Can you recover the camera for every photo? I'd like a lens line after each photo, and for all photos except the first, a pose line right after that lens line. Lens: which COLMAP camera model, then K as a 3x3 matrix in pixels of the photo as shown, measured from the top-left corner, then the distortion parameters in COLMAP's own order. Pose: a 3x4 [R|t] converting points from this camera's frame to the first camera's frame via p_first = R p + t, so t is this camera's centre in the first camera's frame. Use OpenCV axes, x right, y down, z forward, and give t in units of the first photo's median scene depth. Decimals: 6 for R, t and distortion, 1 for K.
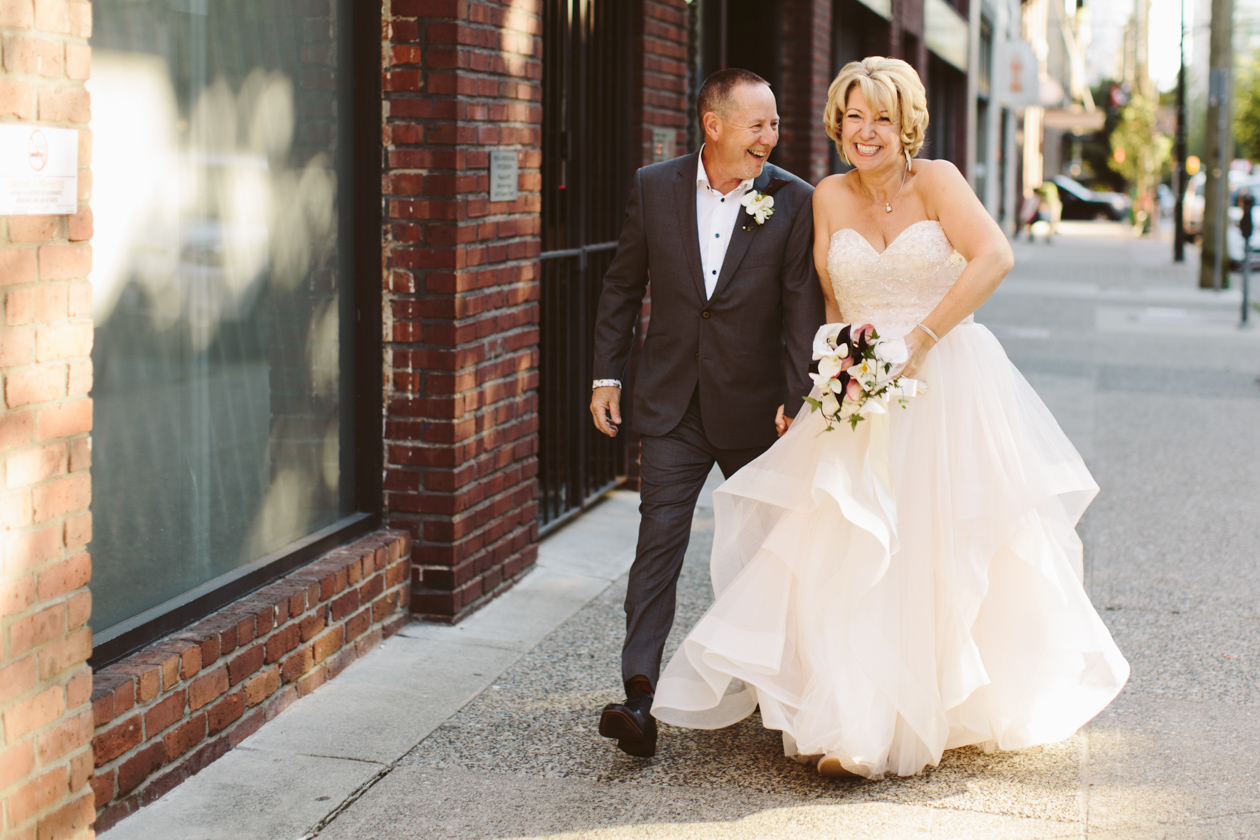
lens RADIAL K [[2105.5, 0, 683.4], [0, 2105.5, 342.7], [0, 0, 1]] dist [0.014990, -0.047689]
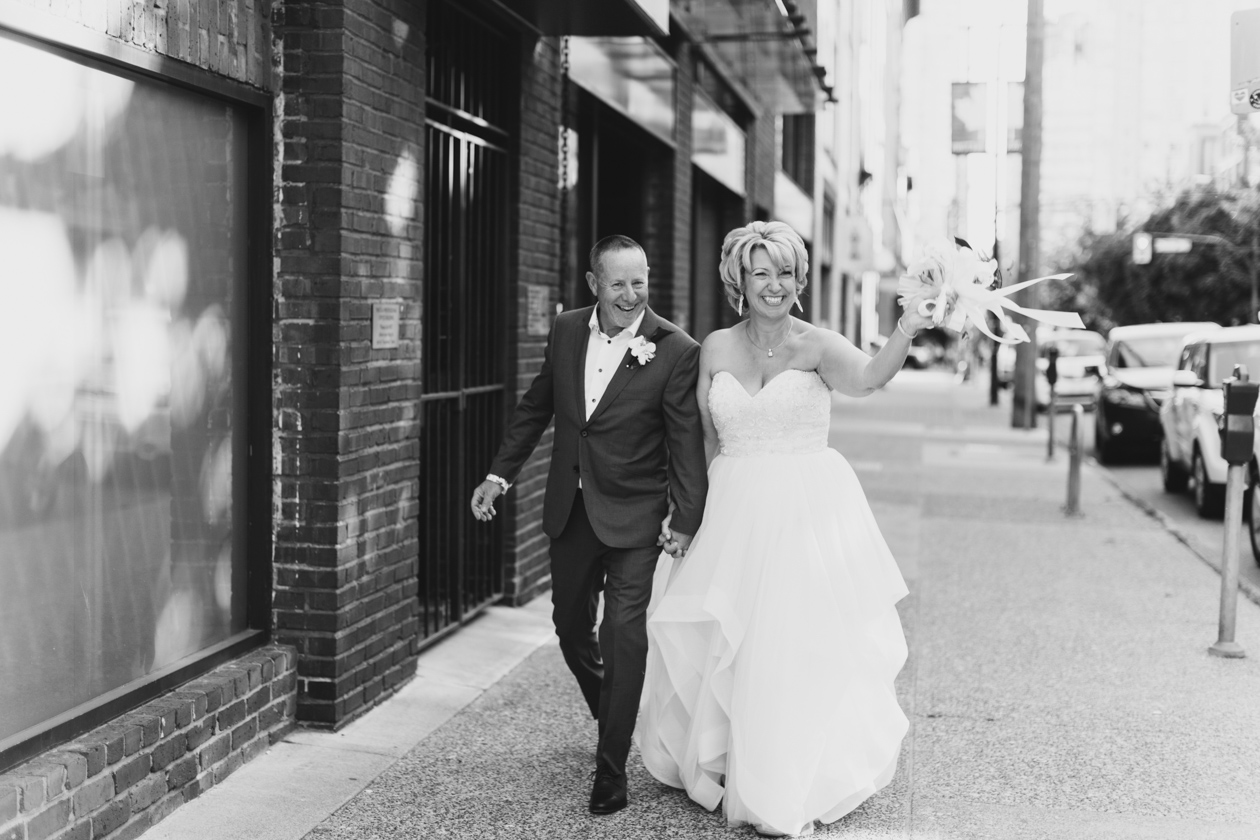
lens RADIAL K [[1783.3, 0, 578.8], [0, 1783.3, 418.1], [0, 0, 1]] dist [0.016889, -0.026665]
pose [[0.999995, 0.002458, 0.001853, 0.016285], [-0.002400, 0.999528, -0.030638, -0.001812], [-0.001927, 0.030633, 0.999529, 0.061391]]
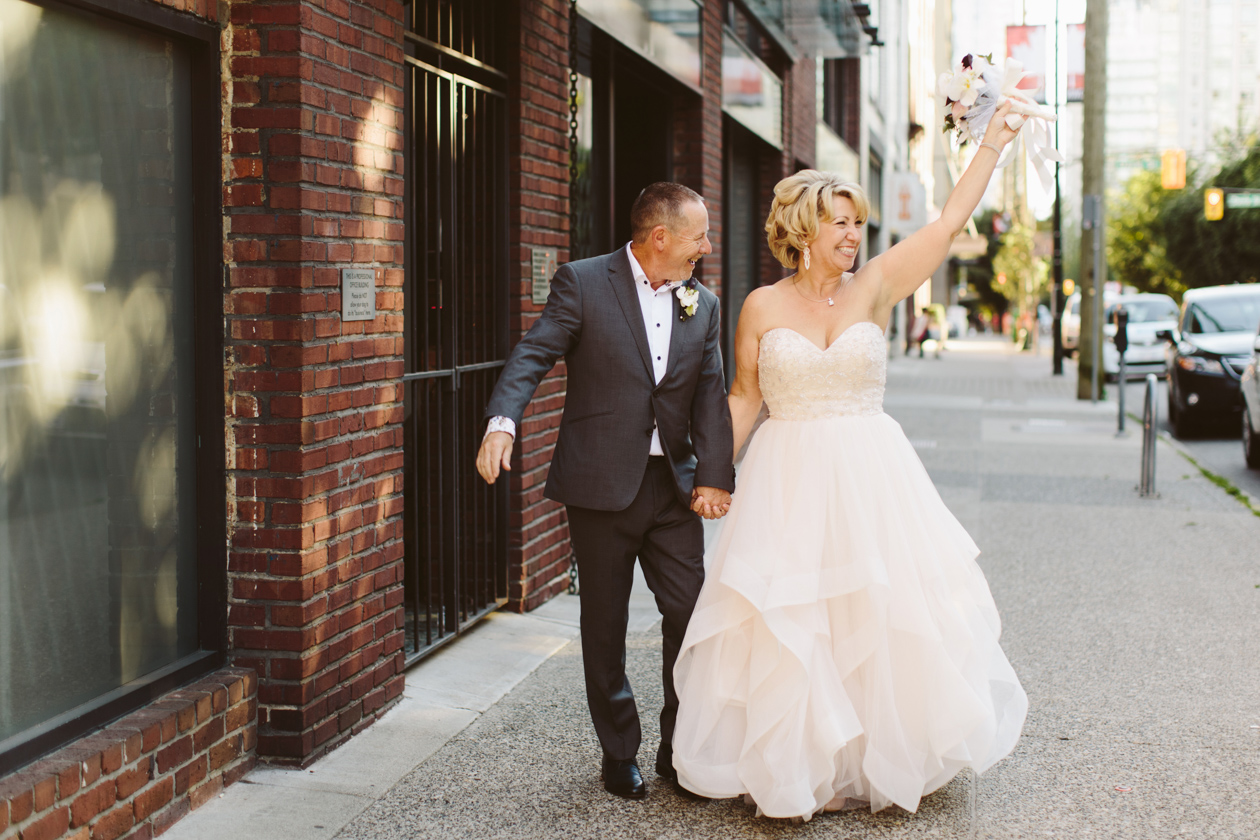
lens RADIAL K [[1909.2, 0, 627.3], [0, 1909.2, 391.5], [0, 0, 1]] dist [0.011021, 0.007068]
pose [[0.999893, -0.011289, 0.009280, 0.030647], [0.011582, 0.999417, -0.032127, -0.005823], [-0.008912, 0.032231, 0.999441, 0.136780]]
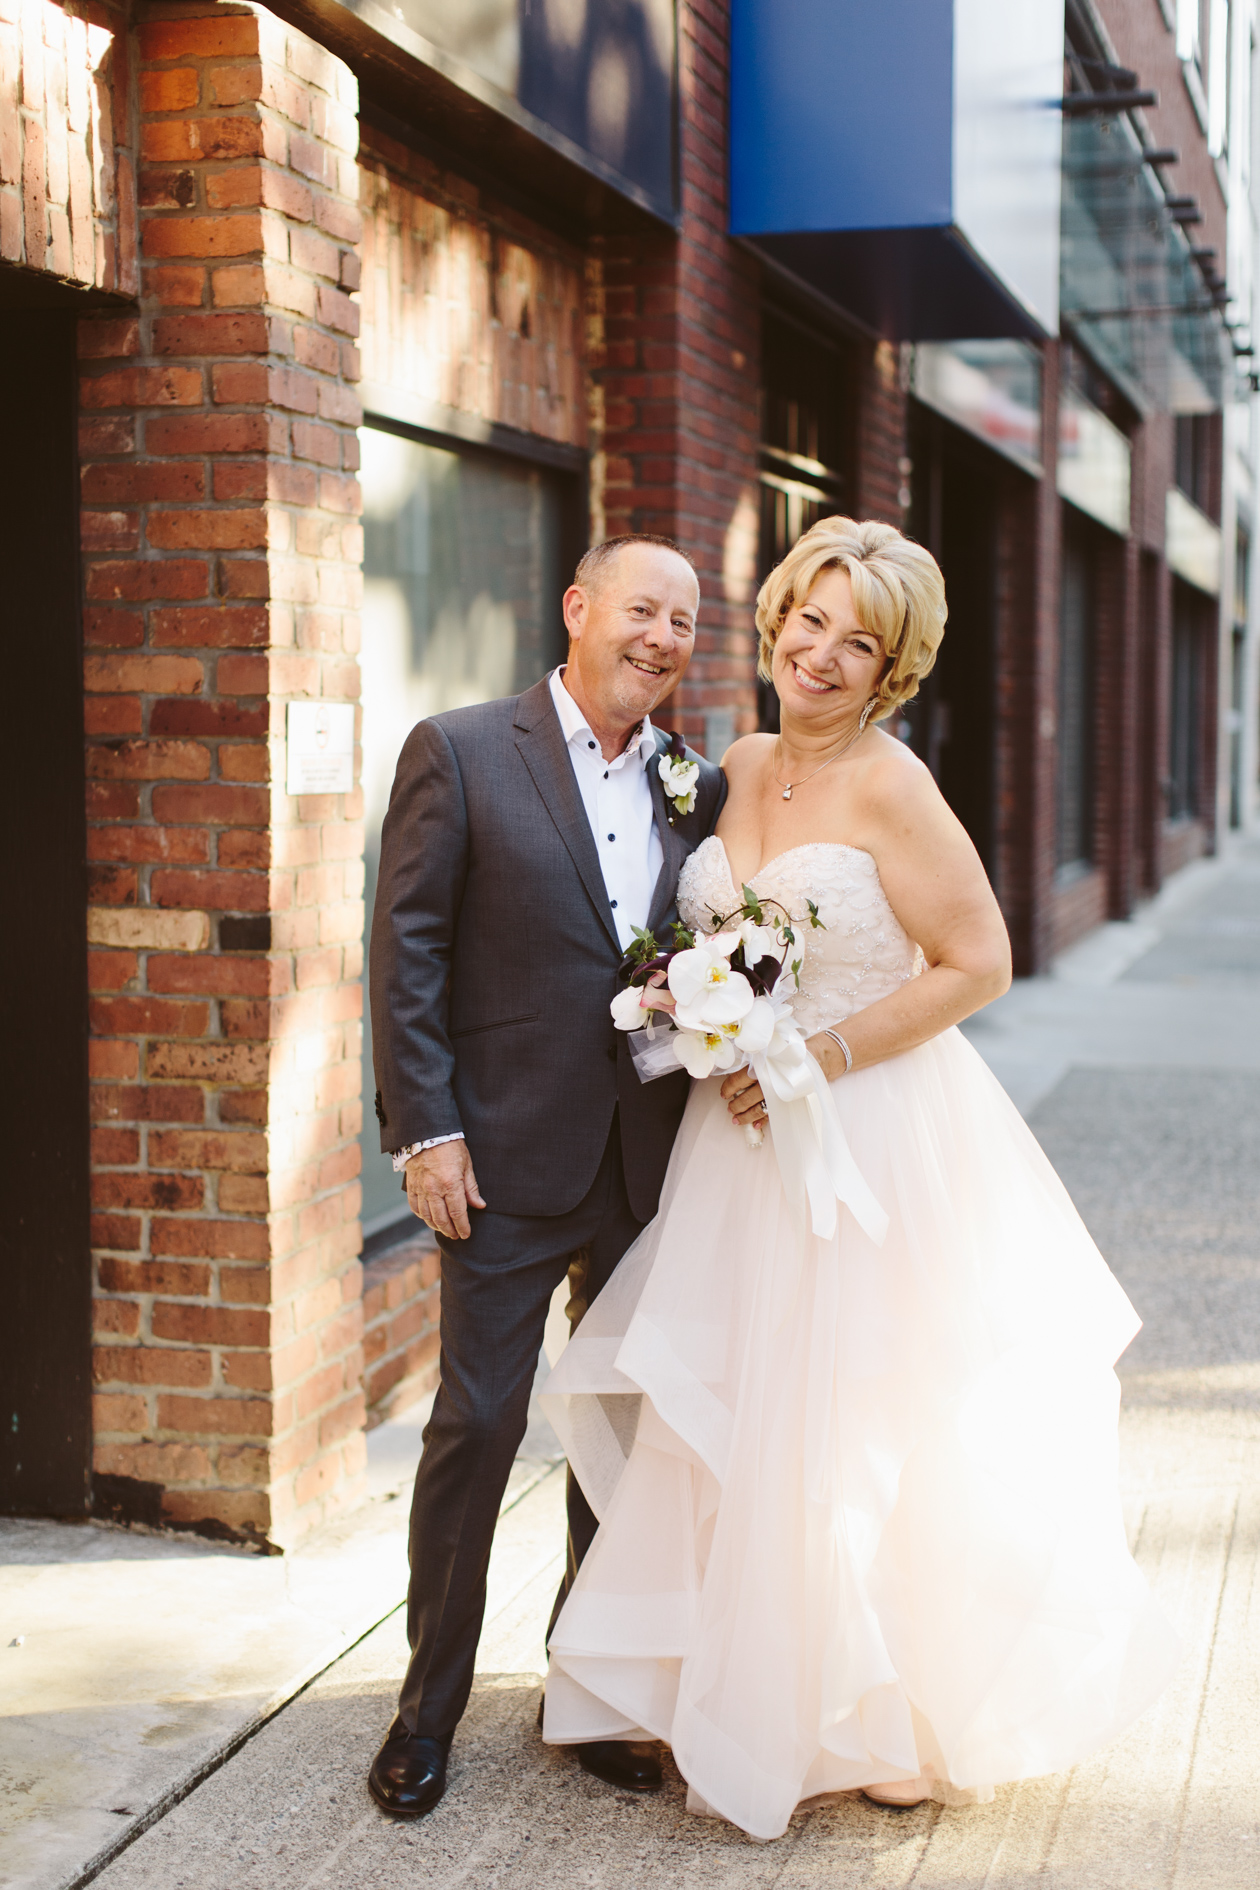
lens RADIAL K [[2760.3, 0, 574.2], [0, 2760.3, 956.4], [0, 0, 1]] dist [0.017625, -0.016406]
pose [[0.995868, -0.003728, -0.090733, -0.044578], [0.003909, 0.999991, 0.001816, 0.007921], [0.090725, -0.002164, 0.995874, -0.159183]]
